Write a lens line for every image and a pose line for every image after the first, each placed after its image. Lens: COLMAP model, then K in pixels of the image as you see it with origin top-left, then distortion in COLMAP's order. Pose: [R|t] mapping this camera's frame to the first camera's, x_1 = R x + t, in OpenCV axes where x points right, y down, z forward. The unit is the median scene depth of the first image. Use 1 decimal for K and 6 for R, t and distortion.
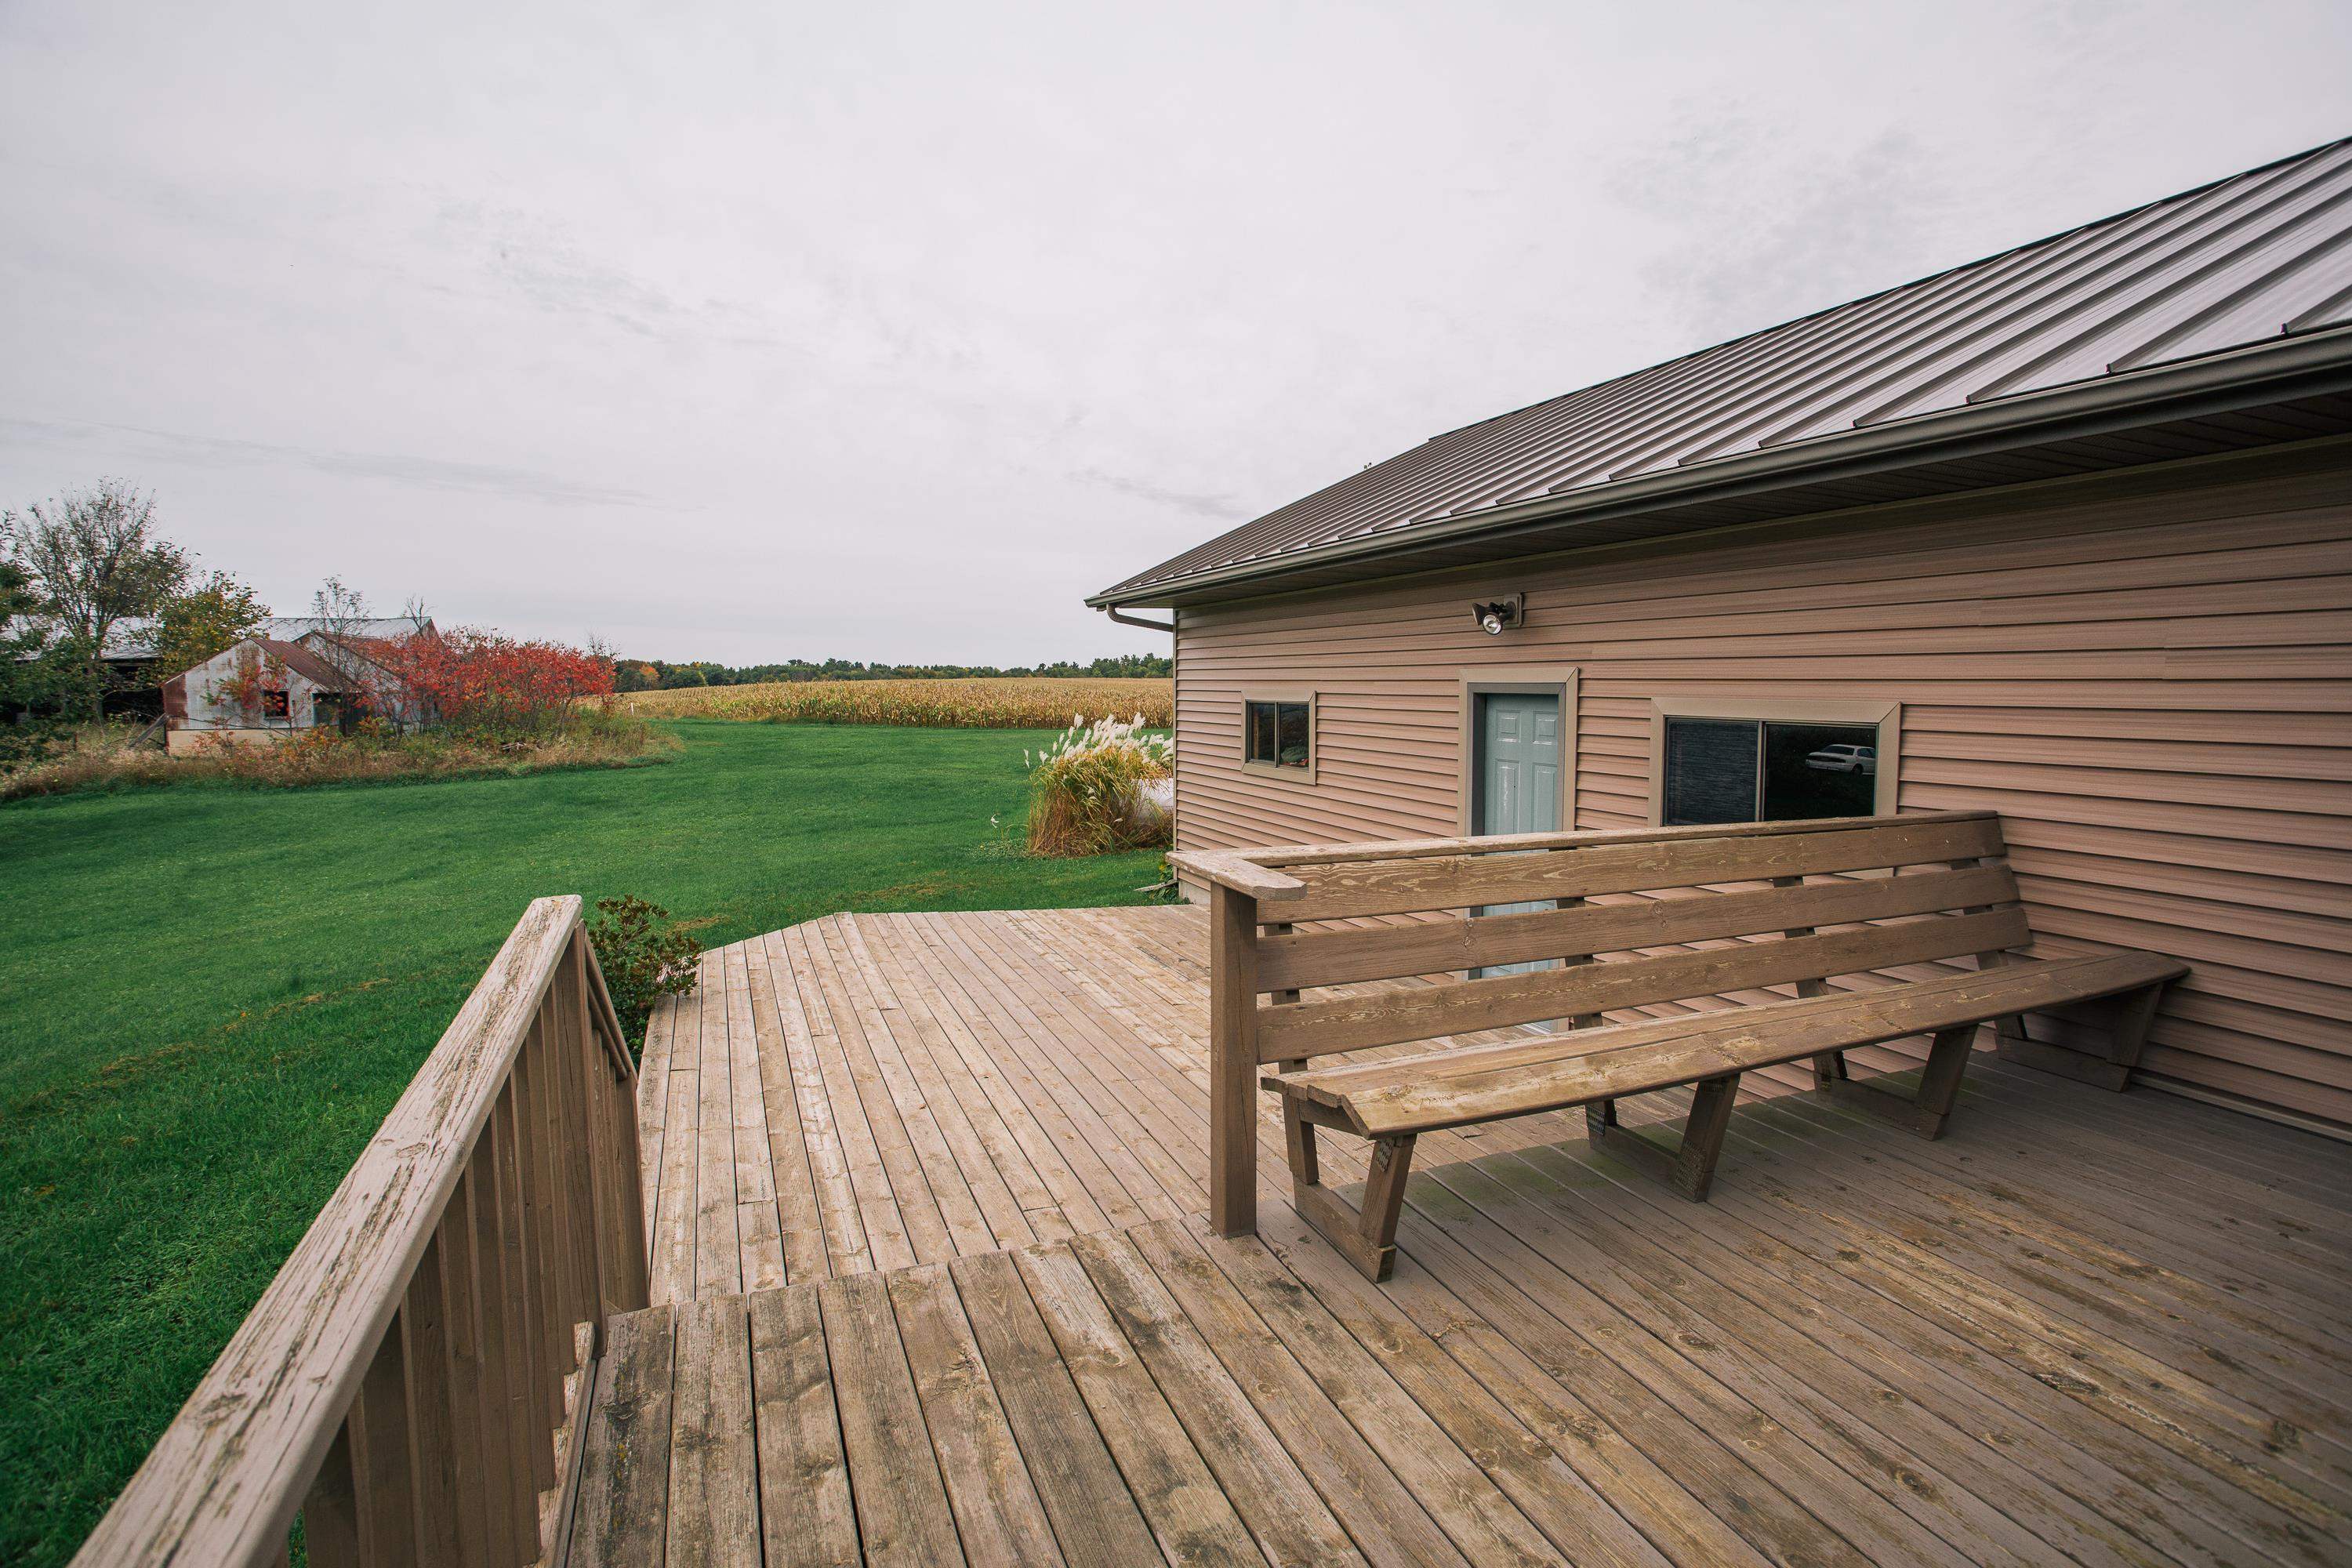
lens RADIAL K [[1142.9, 0, 1197.5], [0, 1142.9, 776.1], [0, 0, 1]] dist [-0.032514, 0.000717]
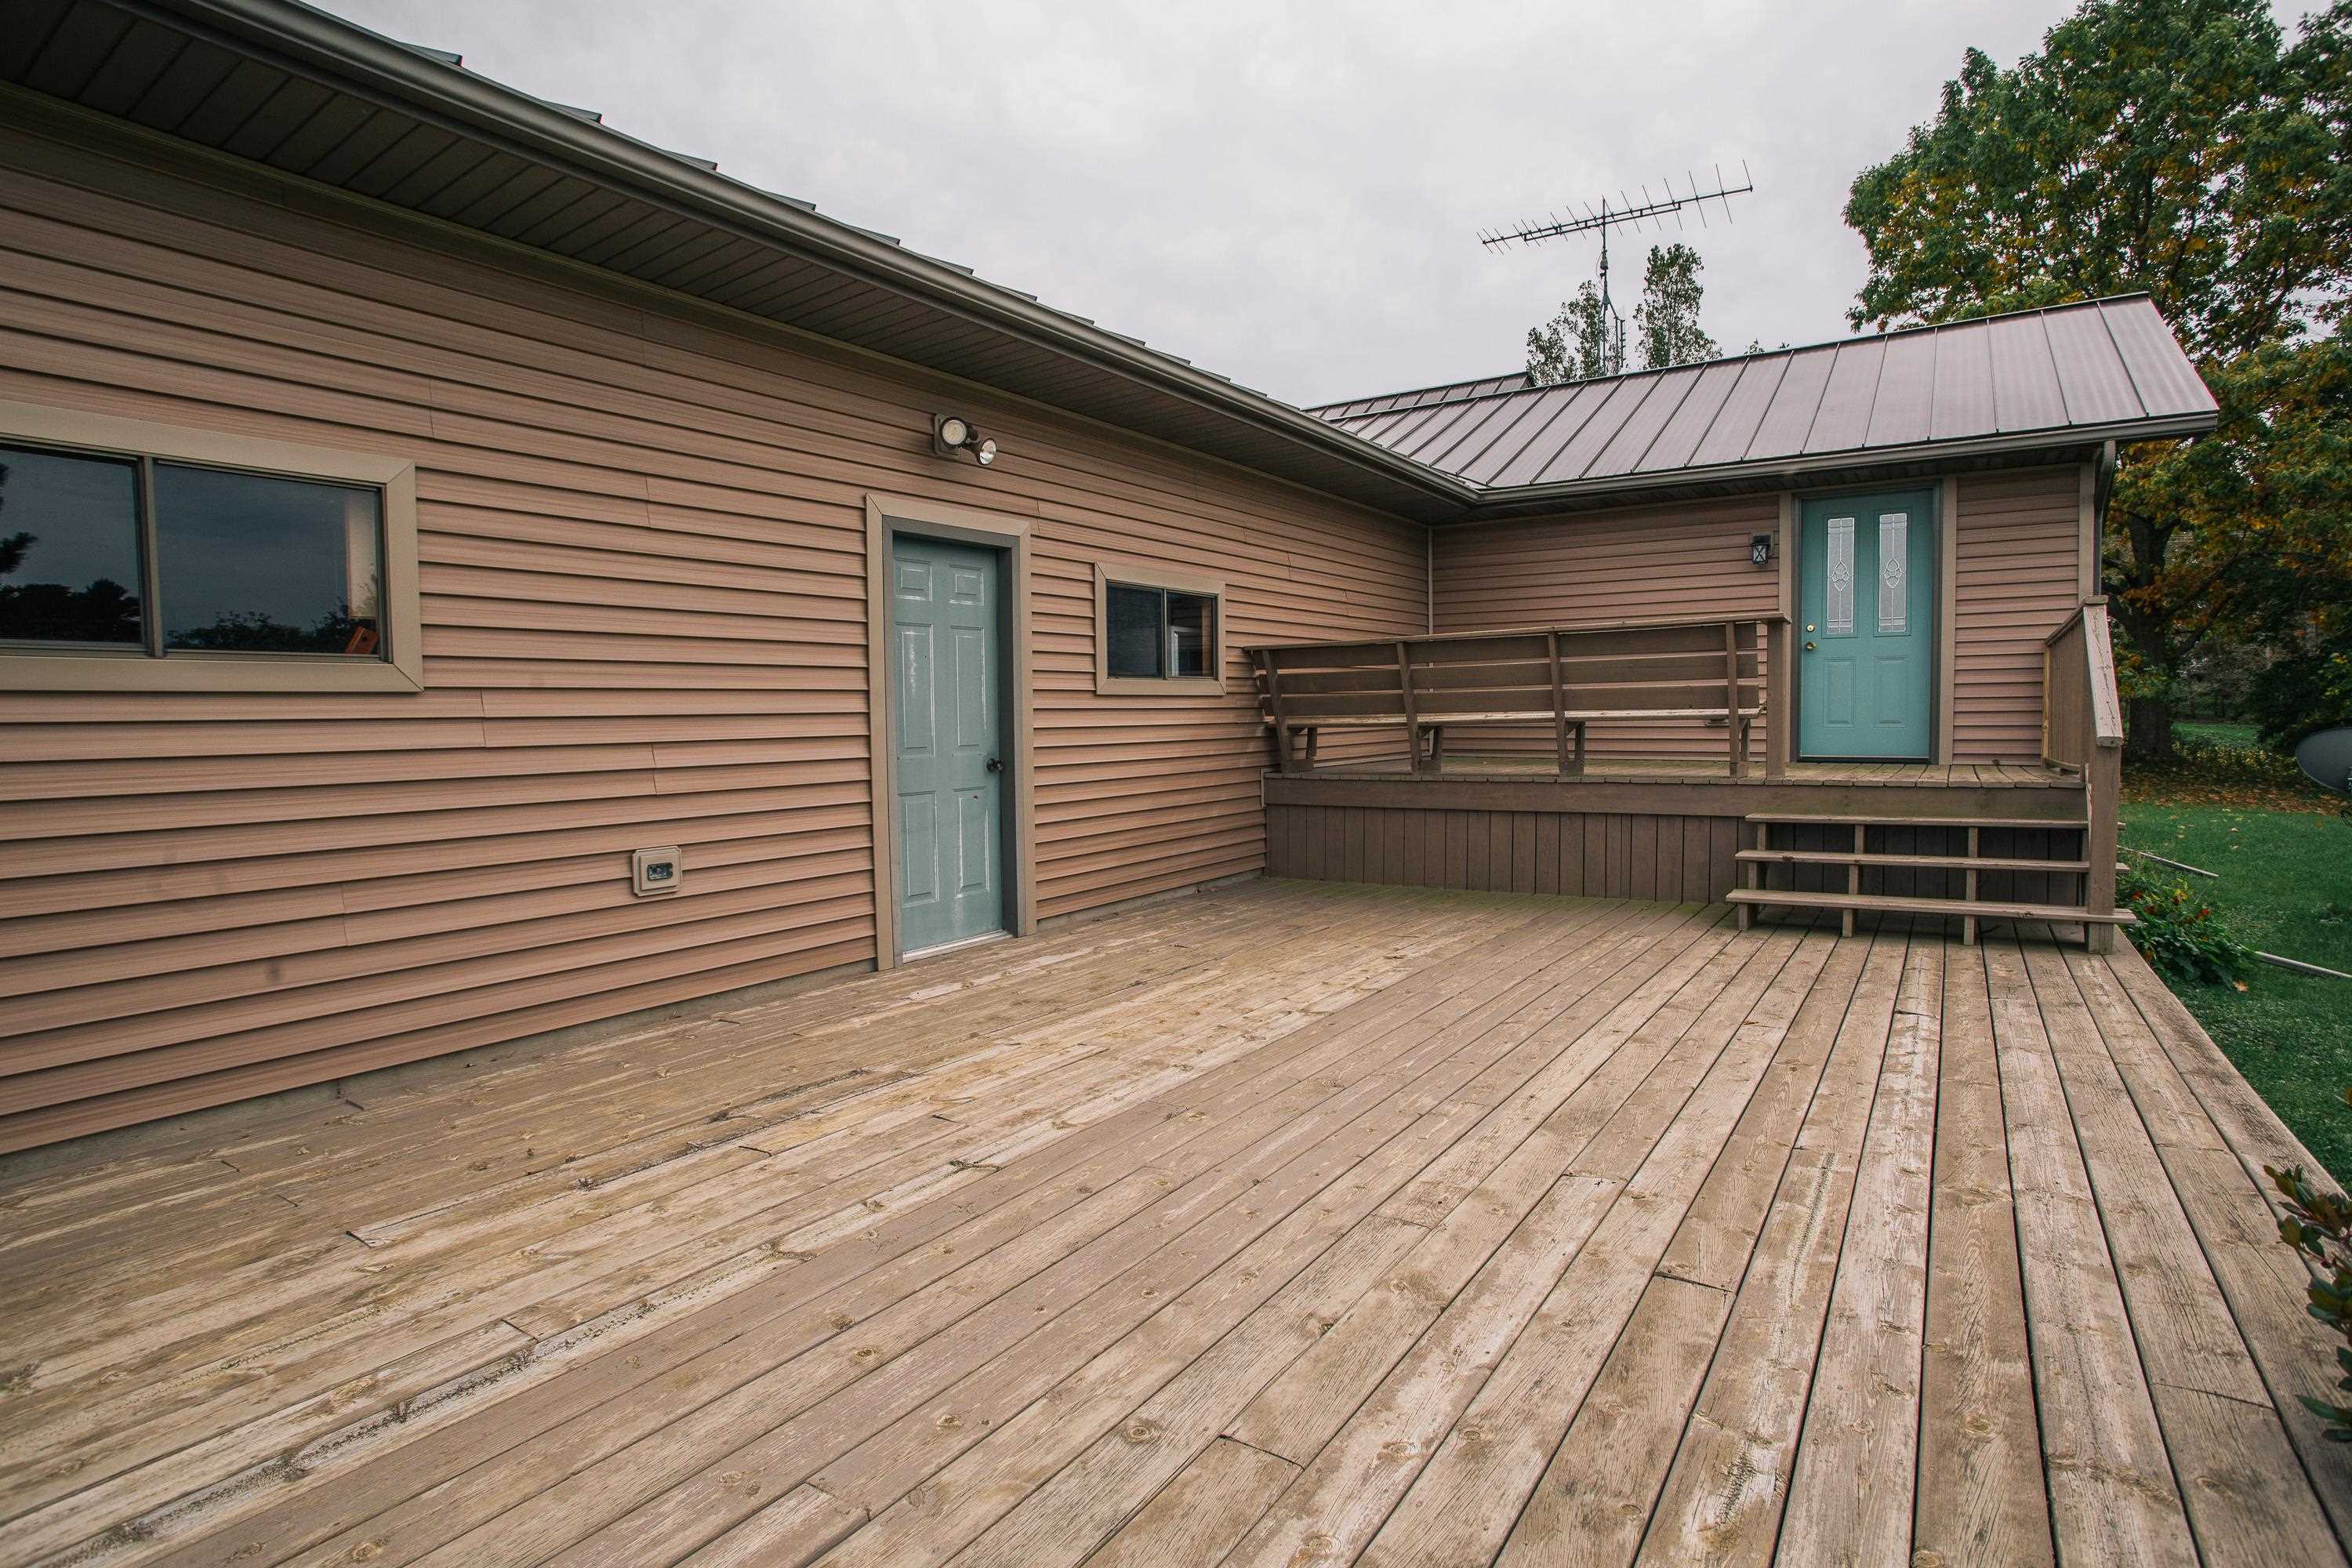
lens RADIAL K [[1142.9, 0, 1197.5], [0, 1142.9, 776.1], [0, 0, 1]] dist [-0.032514, 0.000717]
pose [[-0.546016, -0.036955, 0.836959, -0.505359], [0.085838, 0.991301, 0.099769, 0.029761], [-0.833366, 0.126318, -0.538094, 1.303875]]
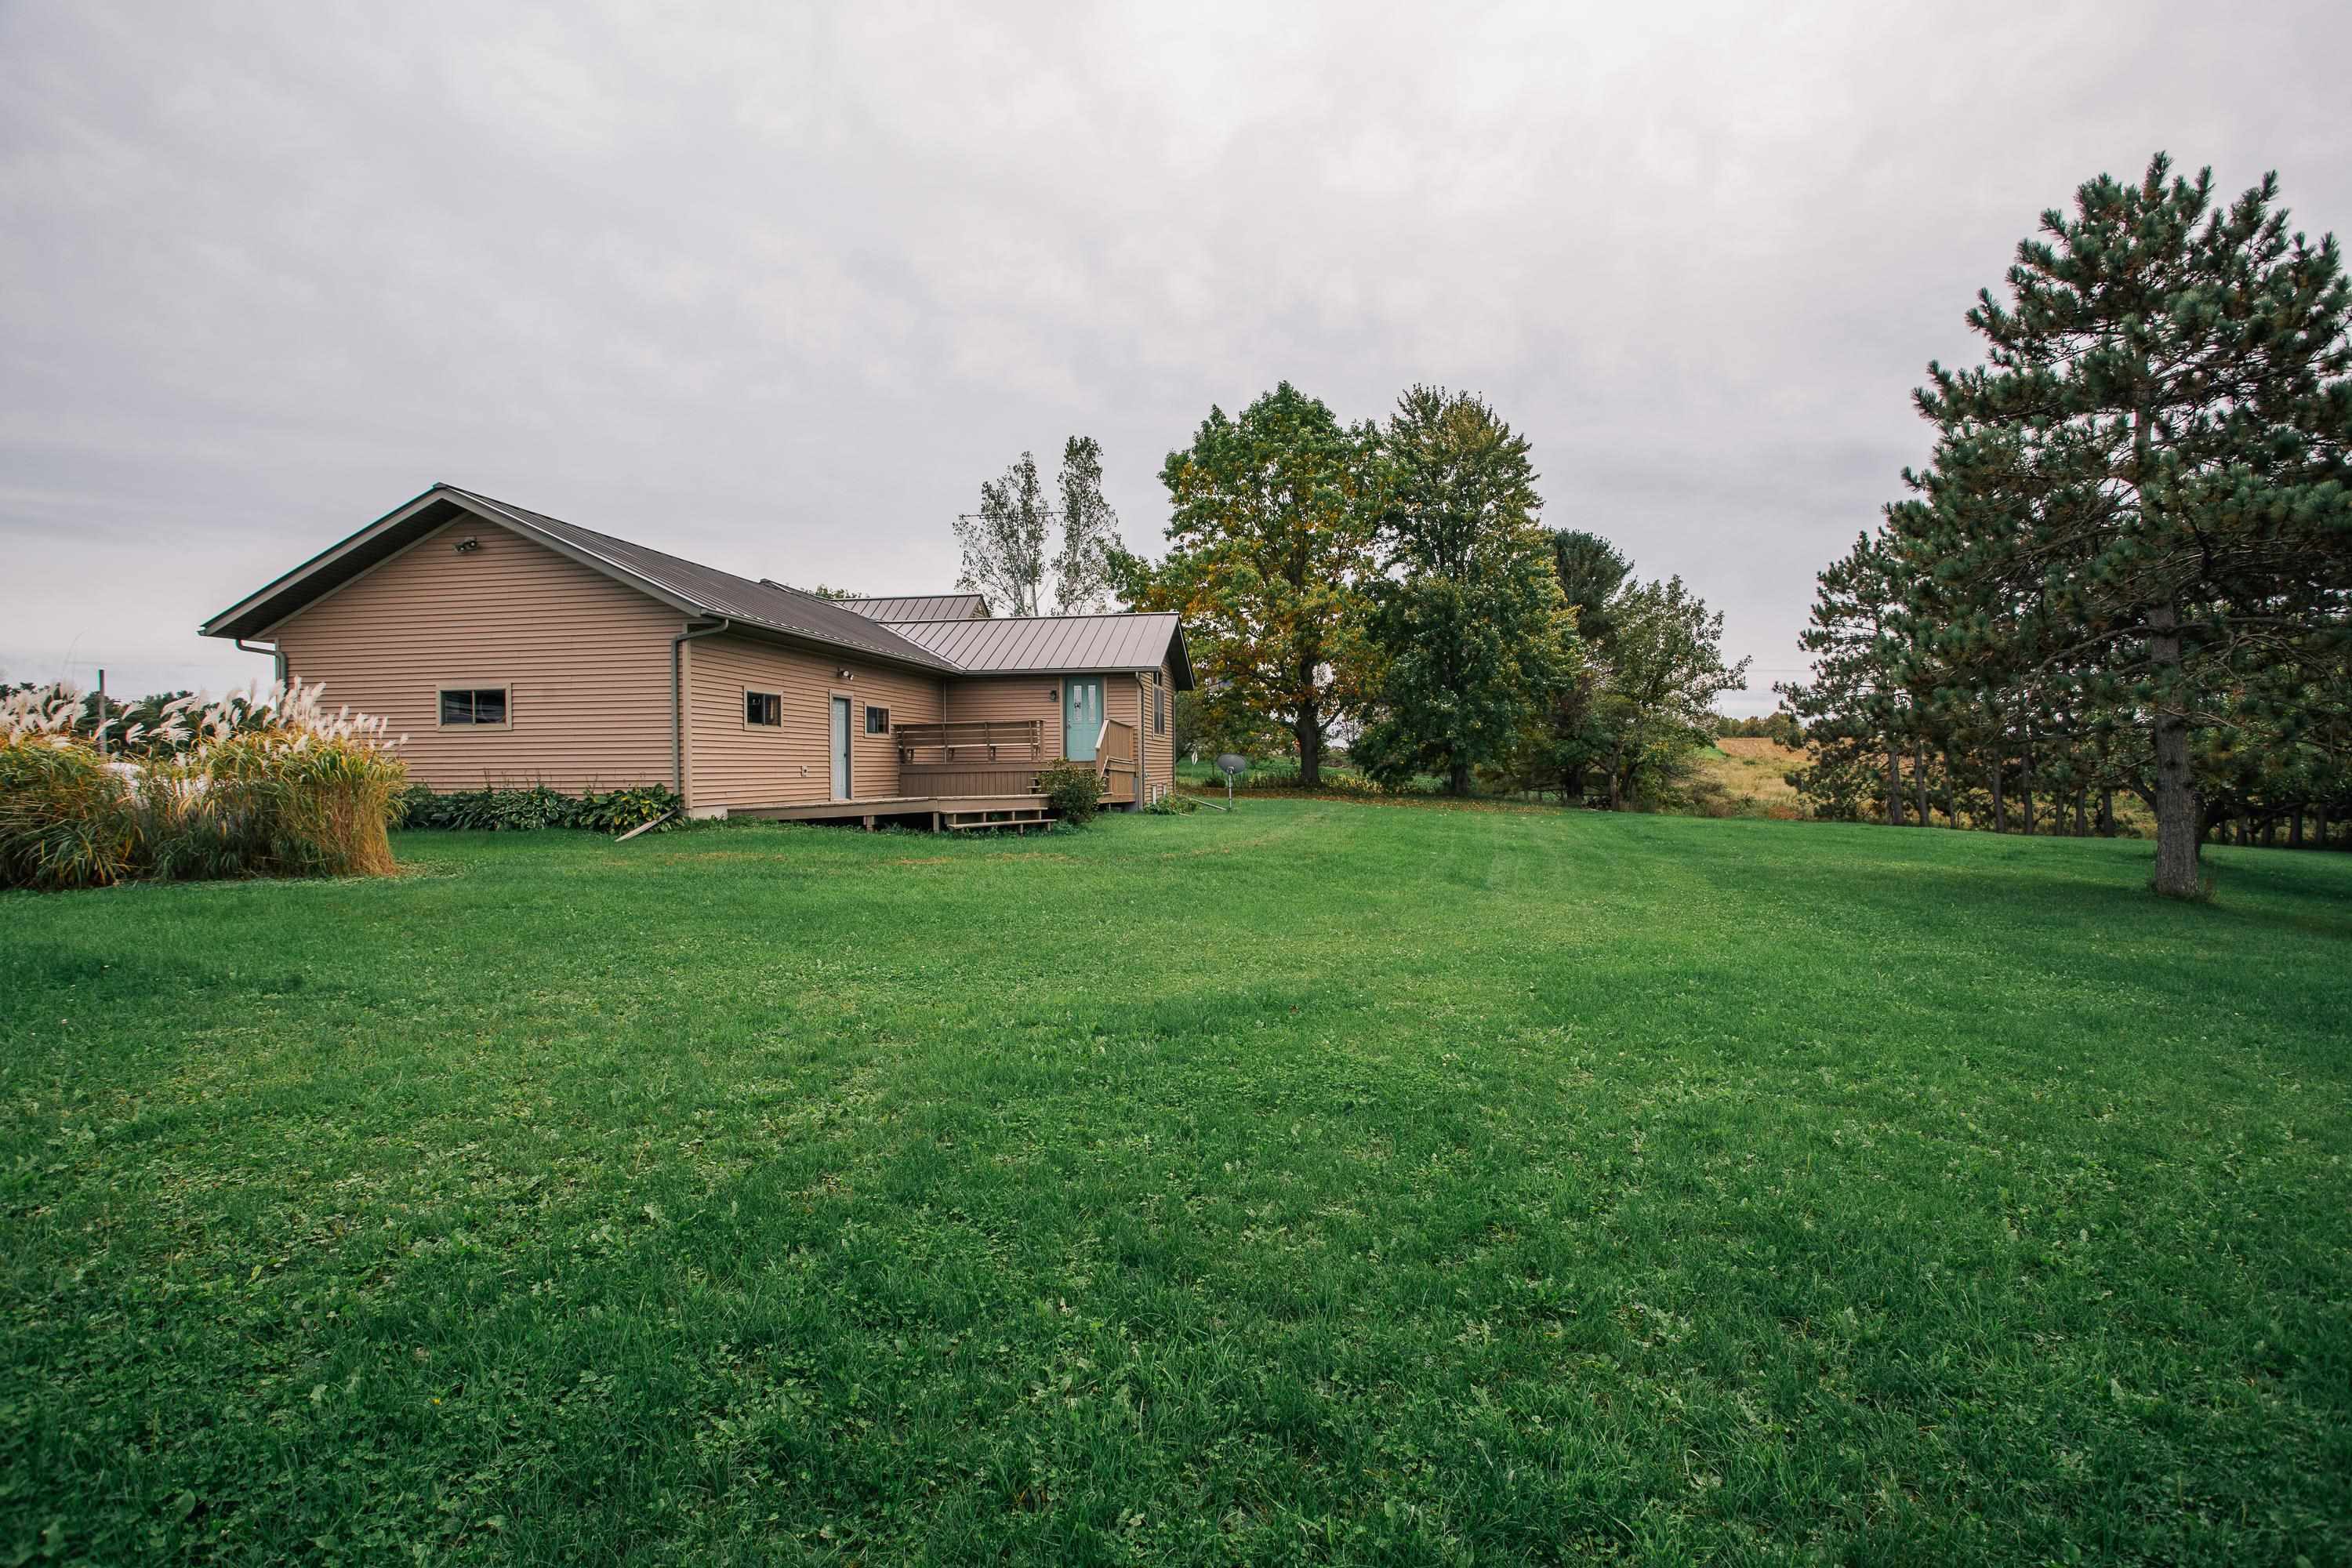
lens RADIAL K [[1142.9, 0, 1197.5], [0, 1142.9, 776.1], [0, 0, 1]] dist [-0.032514, 0.000717]
pose [[-0.862596, 0.008962, 0.505814, -2.337335], [0.056418, 0.995310, 0.078578, -0.049151], [-0.502738, 0.096318, -0.859056, 3.386662]]
